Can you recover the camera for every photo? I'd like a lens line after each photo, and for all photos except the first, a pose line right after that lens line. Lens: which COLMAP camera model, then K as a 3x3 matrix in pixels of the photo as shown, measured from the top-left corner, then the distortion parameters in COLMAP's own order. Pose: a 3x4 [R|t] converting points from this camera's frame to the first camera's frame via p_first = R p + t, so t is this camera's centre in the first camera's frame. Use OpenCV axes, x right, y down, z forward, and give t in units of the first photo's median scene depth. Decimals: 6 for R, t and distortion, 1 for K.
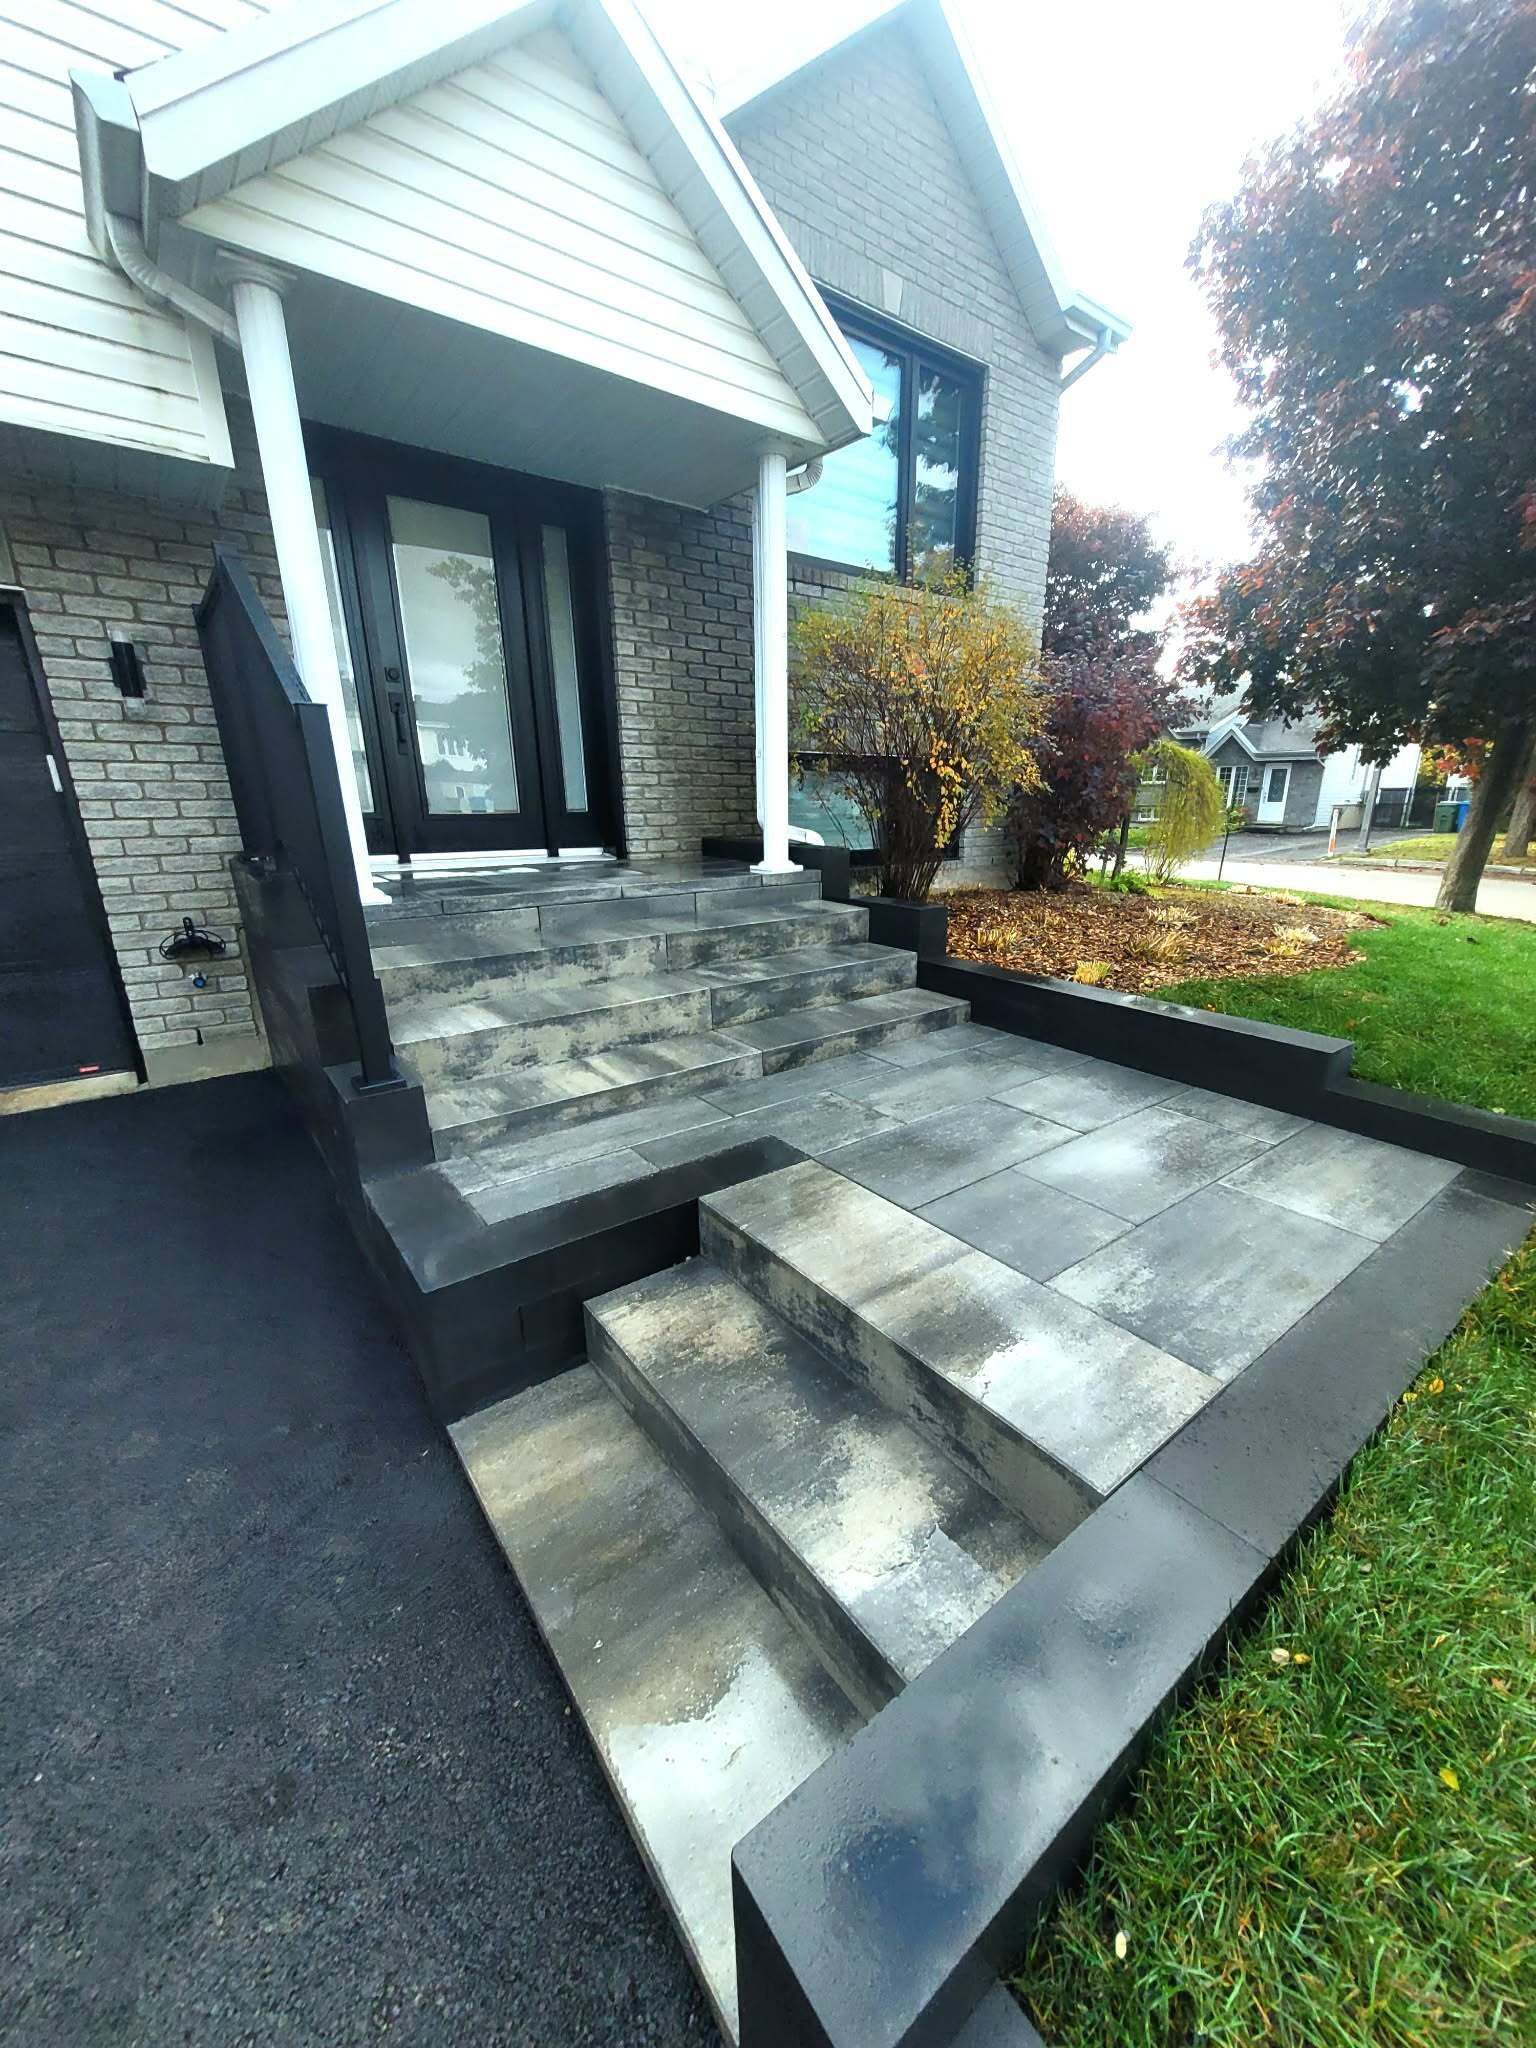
lens RADIAL K [[794.0, 0, 771.5], [0, 794.0, 1039.8], [0, 0, 1]] dist [-0.000467, -0.000195]
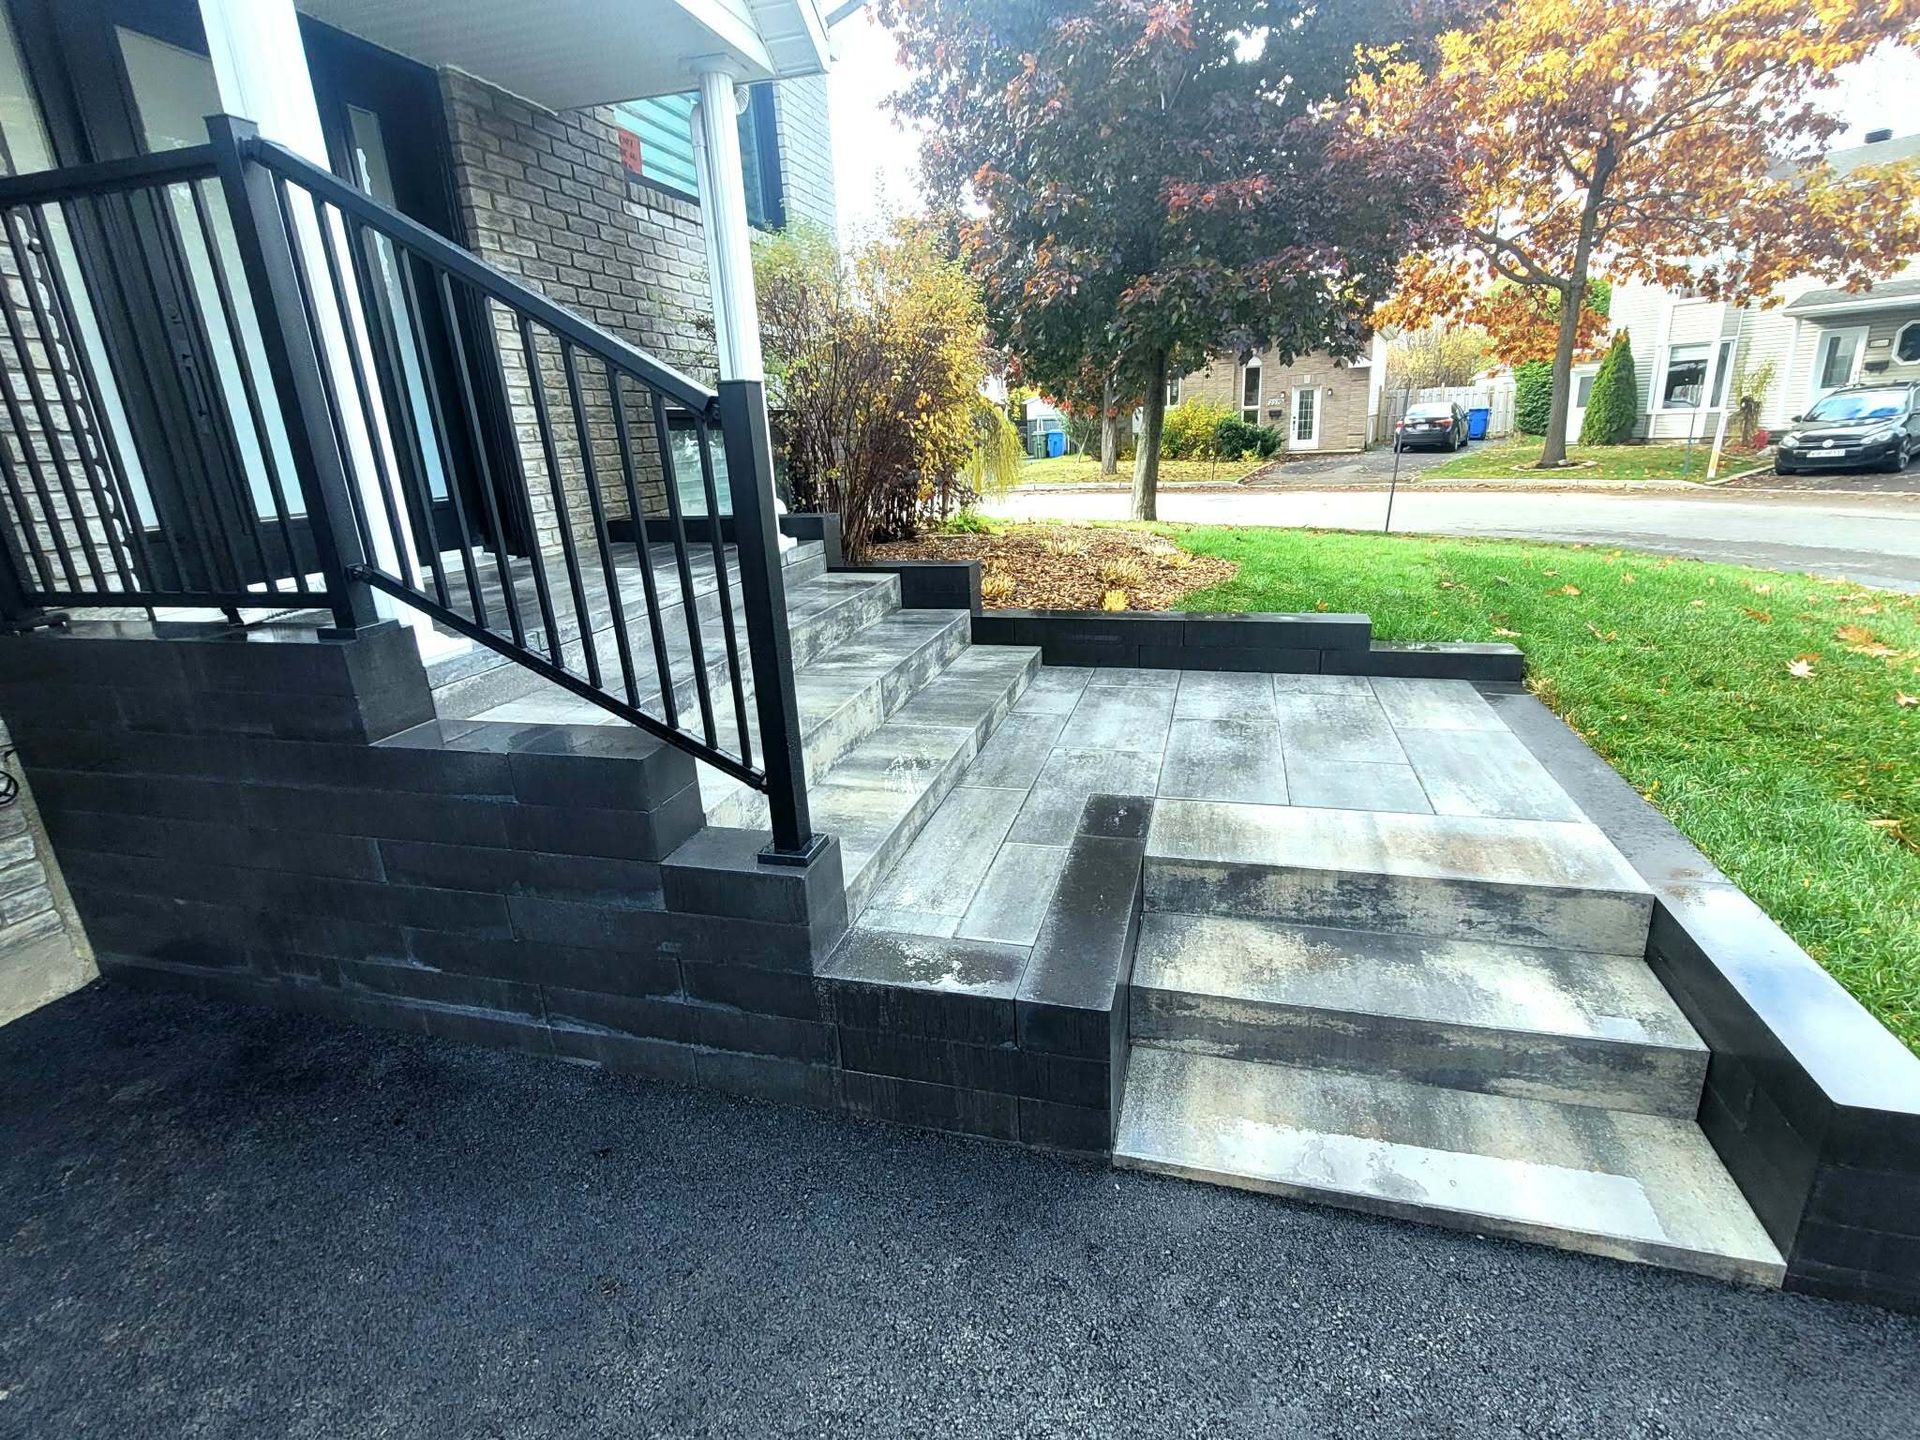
lens RADIAL K [[914.0, 0, 961.7], [0, 914.0, 709.1], [0, 0, 1]] dist [0.004147, -0.000791]
pose [[0.796181, -0.216524, 0.564990, -0.650884], [0.226511, 0.972538, 0.053512, -0.070275], [-0.561061, 0.085371, 0.823361, 0.111126]]
